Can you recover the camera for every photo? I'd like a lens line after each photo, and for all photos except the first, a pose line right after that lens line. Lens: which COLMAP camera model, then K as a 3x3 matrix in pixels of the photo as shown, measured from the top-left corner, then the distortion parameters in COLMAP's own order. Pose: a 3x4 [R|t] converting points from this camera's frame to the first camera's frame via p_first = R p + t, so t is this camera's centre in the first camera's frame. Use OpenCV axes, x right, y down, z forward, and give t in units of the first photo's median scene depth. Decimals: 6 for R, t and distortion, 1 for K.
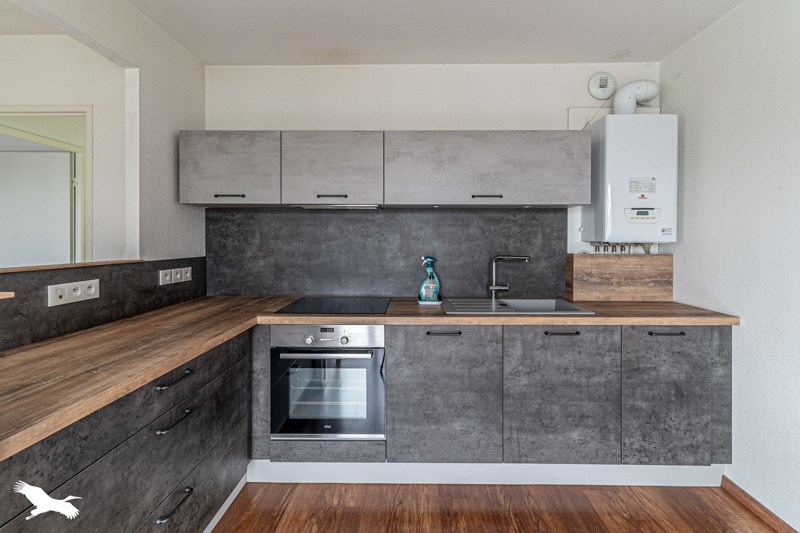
lens RADIAL K [[395.7, 0, 410.4], [0, 395.7, 241.7], [0, 0, 1]] dist [0.000925, 0.000096]
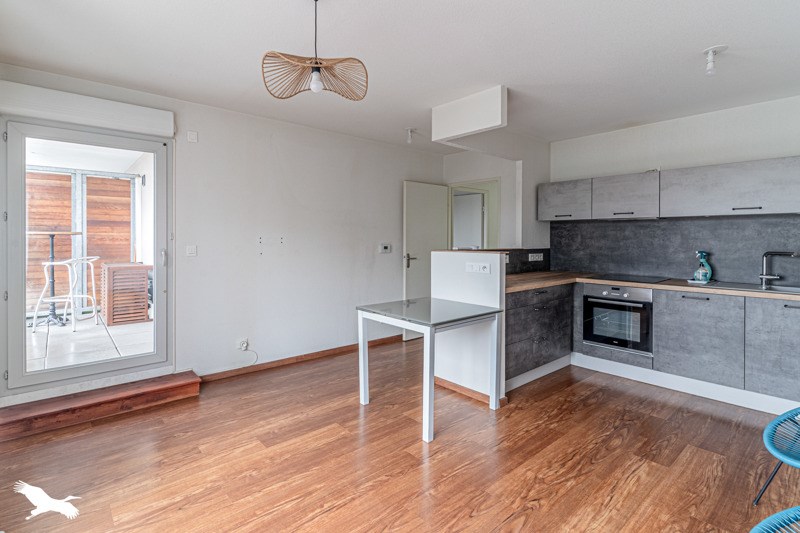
lens RADIAL K [[395.0, 0, 384.4], [0, 395.0, 243.0], [0, 0, 1]] dist [-0.000880, 0.000100]
pose [[0.652625, 0.009280, -0.757625, 0.418457], [-0.005590, 0.999957, 0.007432, 0.004177], [0.757661, -0.000615, 0.652648, -0.882597]]
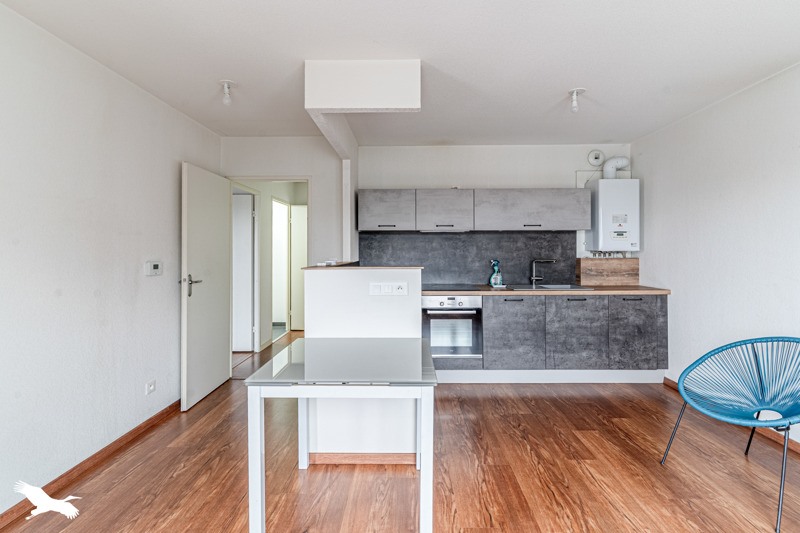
lens RADIAL K [[399.5, 0, 402.1], [0, 399.5, 247.4], [0, 0, 1]] dist [0.001294, 0.000394]
pose [[0.999987, -0.005120, -0.000209, -0.392660], [0.005117, 0.999915, -0.012010, 0.001846], [0.000271, 0.012008, 0.999928, -0.794494]]
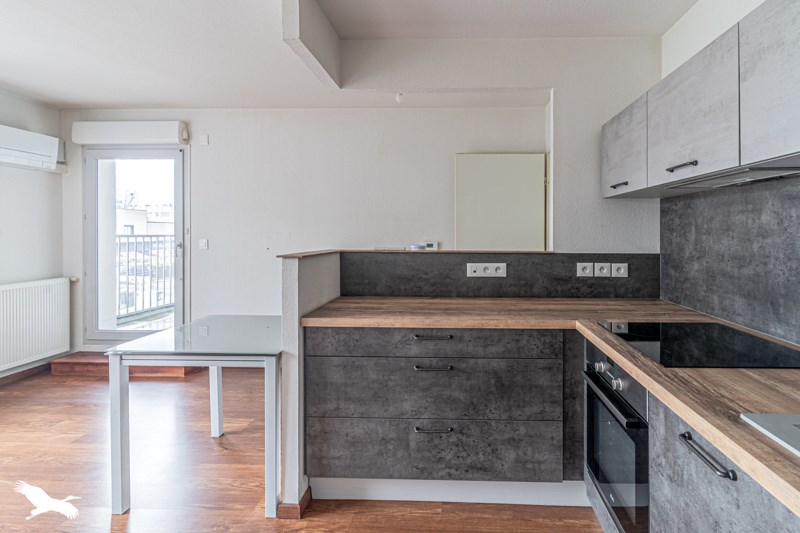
lens RADIAL K [[406.8, 0, 444.3], [0, 406.8, 236.7], [0, 0, 1]] dist [-0.000057, -0.000042]
pose [[-0.025222, 0.007246, -0.999656, 0.470437], [-0.008787, 0.999933, 0.007469, -0.003685], [0.999643, 0.008972, -0.025157, 0.636926]]
